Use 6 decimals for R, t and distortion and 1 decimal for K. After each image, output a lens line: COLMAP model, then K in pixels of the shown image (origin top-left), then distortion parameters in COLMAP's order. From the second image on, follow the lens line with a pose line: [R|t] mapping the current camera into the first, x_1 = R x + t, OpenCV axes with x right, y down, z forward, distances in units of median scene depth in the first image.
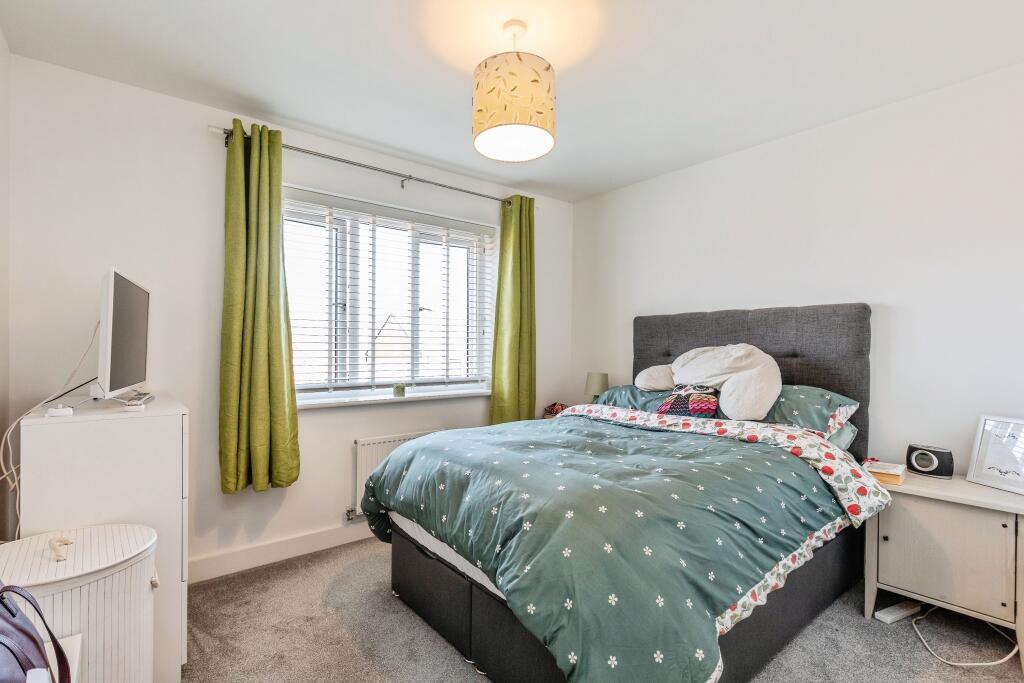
lens RADIAL K [[484.0, 0, 509.5], [0, 484.0, 352.6], [0, 0, 1]] dist [0.000632, -0.000087]
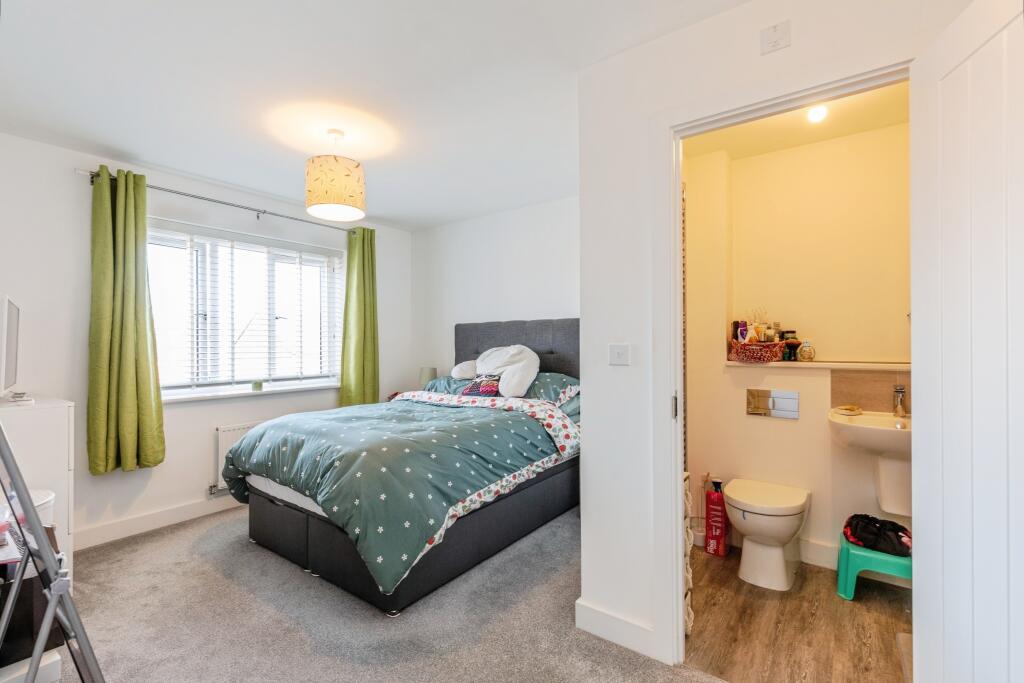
lens RADIAL K [[471.2, 0, 508.0], [0, 471.2, 345.7], [0, 0, 1]] dist [0.008836, -0.001398]
pose [[0.970104, -0.011793, 0.242401, 0.125145], [0.013200, 0.999904, -0.004181, -0.011510], [-0.242328, 0.007256, 0.970167, -0.391697]]
